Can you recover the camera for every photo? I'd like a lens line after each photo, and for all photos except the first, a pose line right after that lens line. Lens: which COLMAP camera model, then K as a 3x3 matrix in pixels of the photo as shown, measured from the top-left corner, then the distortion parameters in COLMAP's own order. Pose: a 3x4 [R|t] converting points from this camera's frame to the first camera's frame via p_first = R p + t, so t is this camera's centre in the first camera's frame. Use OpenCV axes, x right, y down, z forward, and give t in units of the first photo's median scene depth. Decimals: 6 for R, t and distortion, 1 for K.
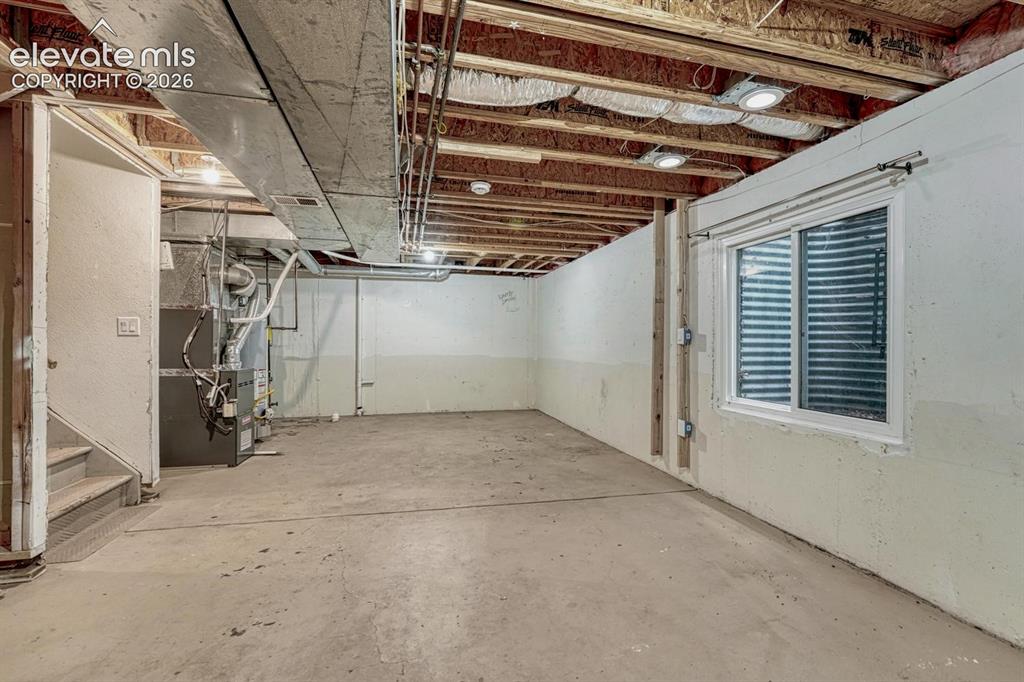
lens RADIAL K [[443.7, 0, 512.0], [0, 443.7, 341.0], [0, 0, 1]] dist [-0.005033, -0.000457]
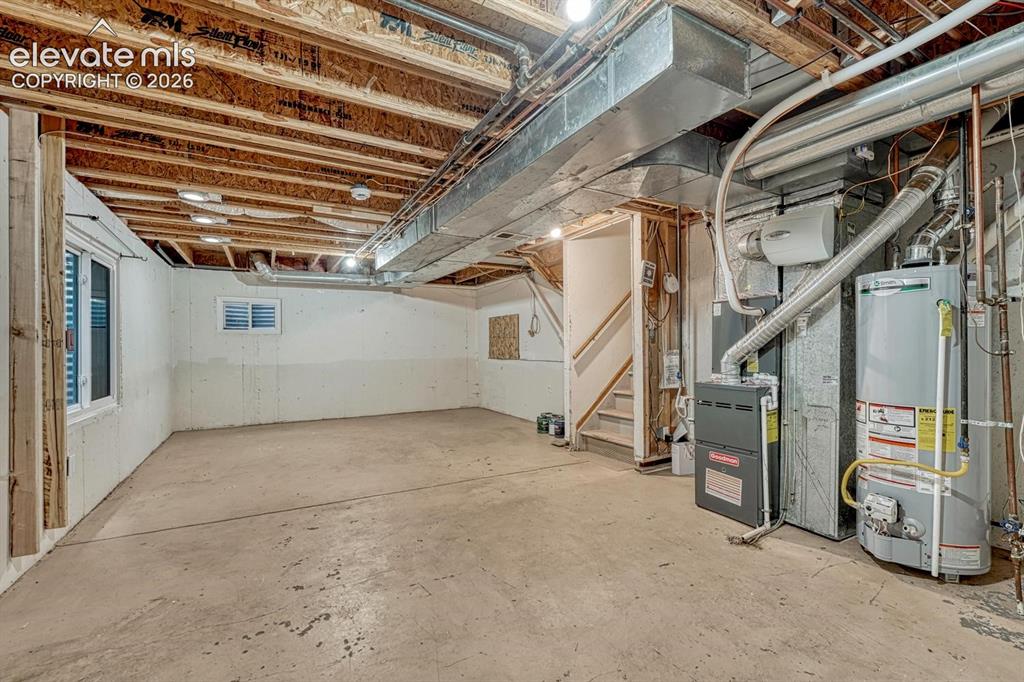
lens RADIAL K [[438.4, 0, 509.4], [0, 438.4, 333.7], [0, 0, 1]] dist [-0.005139, 0.000603]
pose [[-0.965372, -0.003599, -0.260853, -0.139476], [0.005620, 0.999386, -0.034587, 0.008823], [0.260817, -0.034855, -0.964759, 2.161725]]
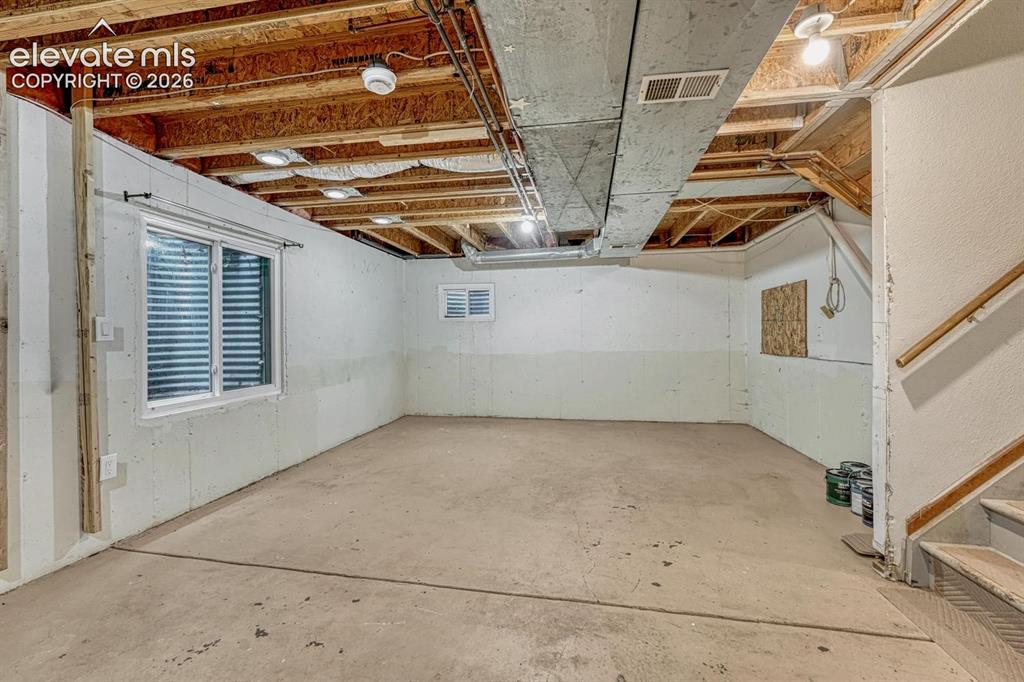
lens RADIAL K [[438.4, 0, 509.4], [0, 438.4, 333.7], [0, 0, 1]] dist [-0.005139, 0.000603]
pose [[-0.913294, 0.003670, 0.407284, -0.498896], [0.000641, 0.999971, -0.007572, 0.001395], [-0.407300, -0.006654, -0.913270, 1.553779]]
